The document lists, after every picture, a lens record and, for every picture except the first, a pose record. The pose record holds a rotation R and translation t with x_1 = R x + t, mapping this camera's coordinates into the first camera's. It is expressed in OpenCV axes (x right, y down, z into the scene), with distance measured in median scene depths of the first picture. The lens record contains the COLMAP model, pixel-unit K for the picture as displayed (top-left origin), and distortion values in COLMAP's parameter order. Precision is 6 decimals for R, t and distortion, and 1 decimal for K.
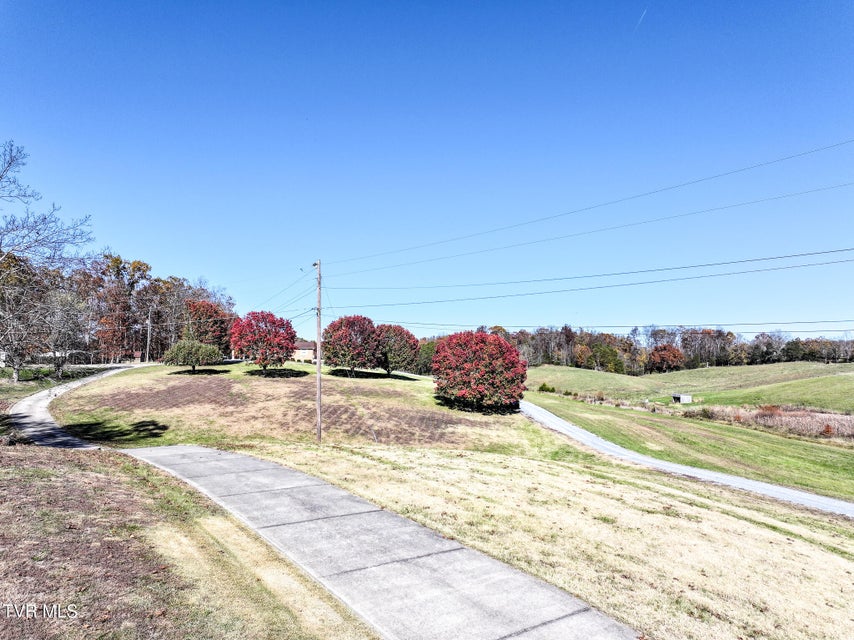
lens RADIAL K [[598.0, 0, 427.0], [0, 598.0, 320.0], [0, 0, 1]] dist [0.000710, 0.005620]
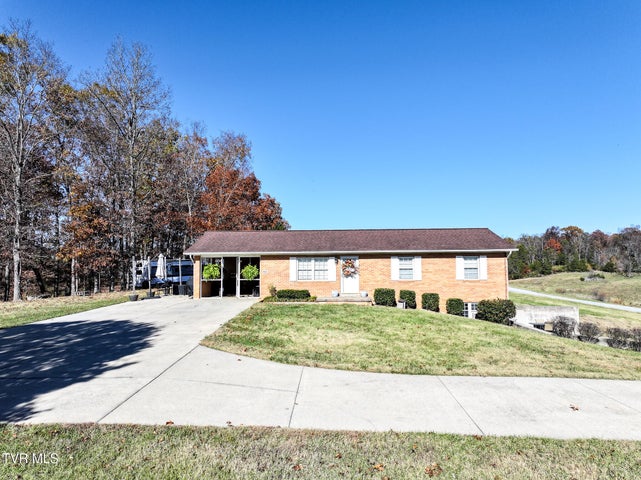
lens RADIAL K [[448.9, 0, 320.5], [0, 448.9, 240.0], [0, 0, 1]] dist [0.000710, 0.005620]
pose [[0.964933, -0.018857, -0.261819, -0.264559], [0.023264, 0.999635, 0.013741, 0.047261], [0.261464, -0.019350, 0.965019, 0.986174]]
